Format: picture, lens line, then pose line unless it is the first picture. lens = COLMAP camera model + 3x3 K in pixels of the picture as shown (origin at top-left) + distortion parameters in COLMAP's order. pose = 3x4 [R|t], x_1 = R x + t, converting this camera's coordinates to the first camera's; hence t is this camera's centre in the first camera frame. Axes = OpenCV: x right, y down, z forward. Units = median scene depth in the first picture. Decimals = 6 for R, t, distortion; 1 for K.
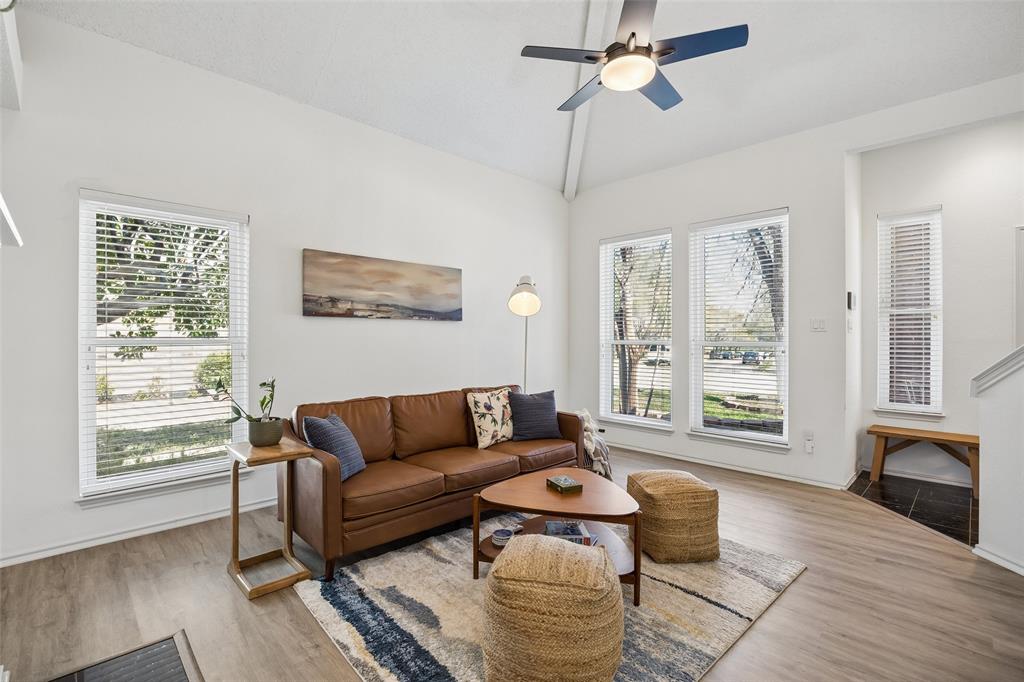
lens RADIAL K [[467.4, 0, 504.0], [0, 467.4, 339.4], [0, 0, 1]] dist [-0.005915, -0.000311]
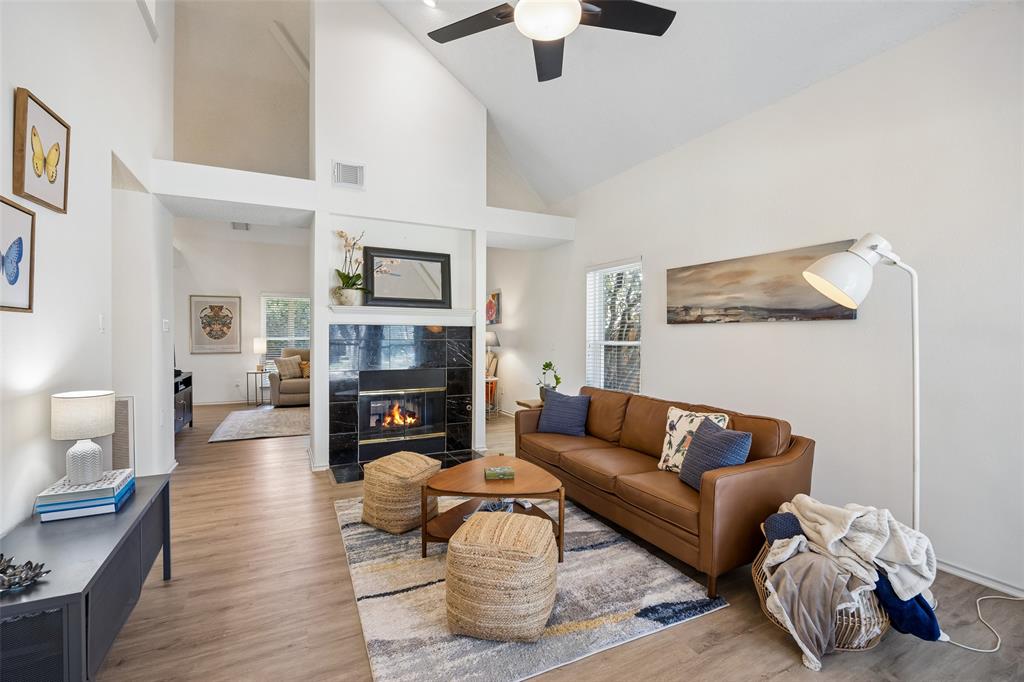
lens RADIAL K [[444.6, 0, 511.1], [0, 444.6, 339.9], [0, 0, 1]] dist [-0.018169, -0.000255]
pose [[-0.278953, 0.010871, -0.960243, 0.762688], [-0.002580, 0.999924, 0.012069, -0.020413], [0.960301, 0.005844, -0.278904, 0.870514]]
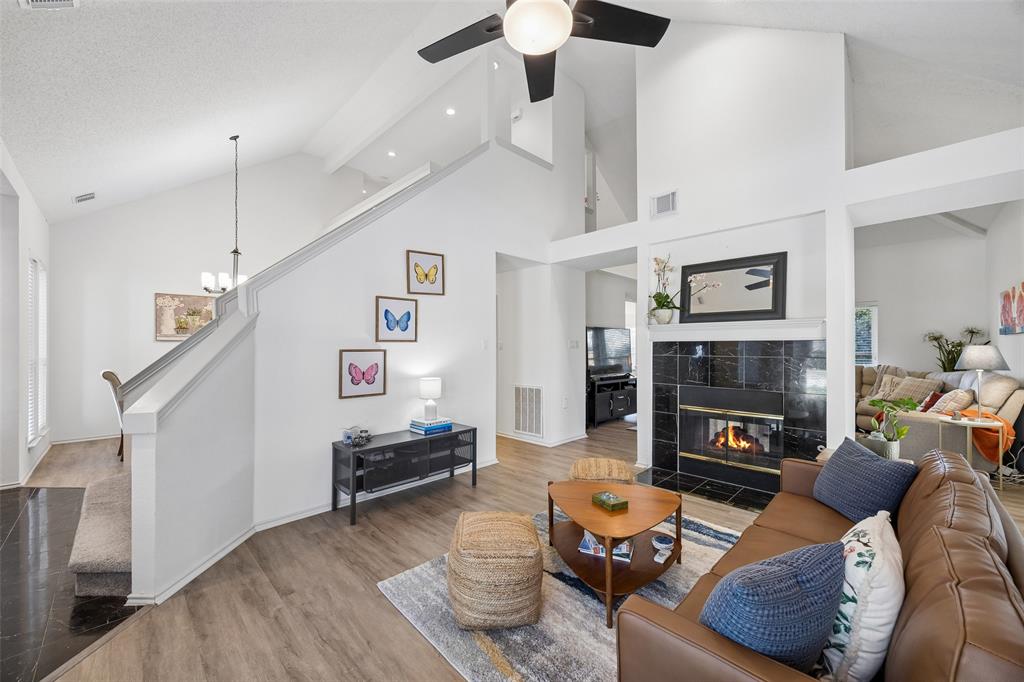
lens RADIAL K [[403.9, 0, 512.1], [0, 403.9, 345.5], [0, 0, 1]] dist [0.001433, -0.000562]
pose [[-0.999727, 0.000948, -0.023364, 0.240268], [0.001042, 0.999991, -0.004004, -0.029776], [0.023360, -0.004027, -0.999719, 1.272304]]
